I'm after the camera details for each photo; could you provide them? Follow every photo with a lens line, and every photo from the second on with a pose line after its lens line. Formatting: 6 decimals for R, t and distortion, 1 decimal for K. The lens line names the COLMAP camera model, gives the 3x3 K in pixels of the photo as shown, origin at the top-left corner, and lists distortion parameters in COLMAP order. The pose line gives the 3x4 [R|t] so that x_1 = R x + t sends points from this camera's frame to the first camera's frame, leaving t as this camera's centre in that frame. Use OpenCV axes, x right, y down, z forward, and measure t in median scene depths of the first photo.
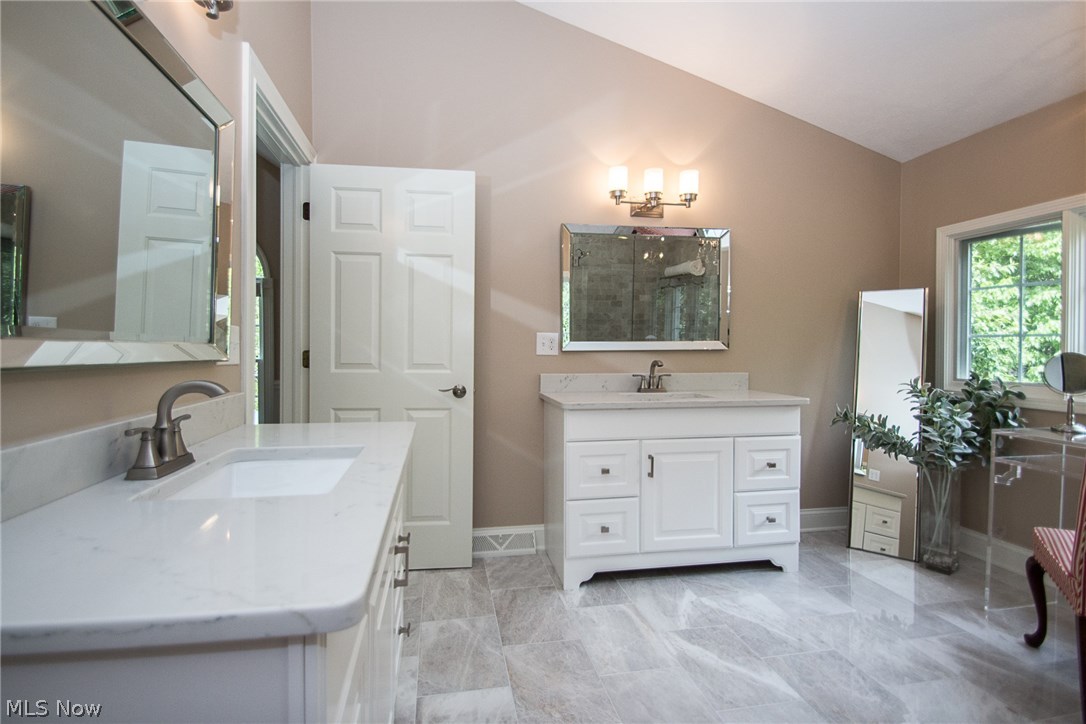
lens RADIAL K [[605.5, 0, 549.2], [0, 605.5, 354.7], [0, 0, 1]] dist [-0.000478, -0.000092]
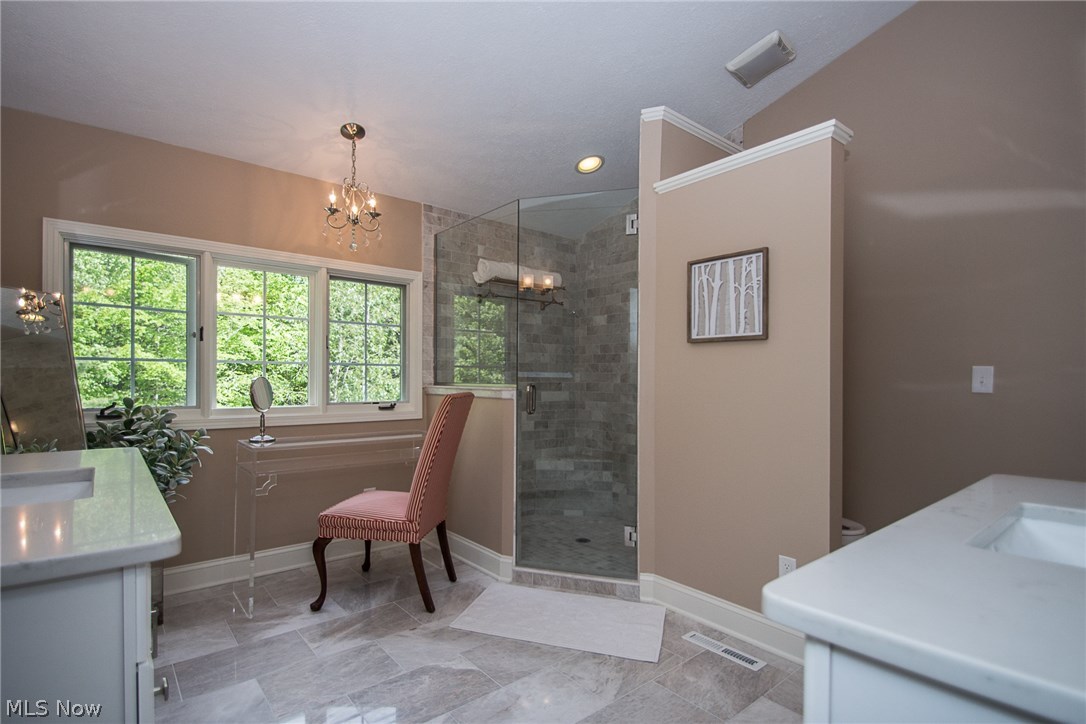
lens RADIAL K [[525.5, 0, 545.0], [0, 525.5, 378.8], [0, 0, 1]] dist [0.000844, 0.000099]
pose [[-0.499476, -0.011074, 0.866257, -0.366417], [0.001877, 0.999902, 0.013865, -0.014594], [-0.866326, 0.008551, -0.499406, 1.081758]]
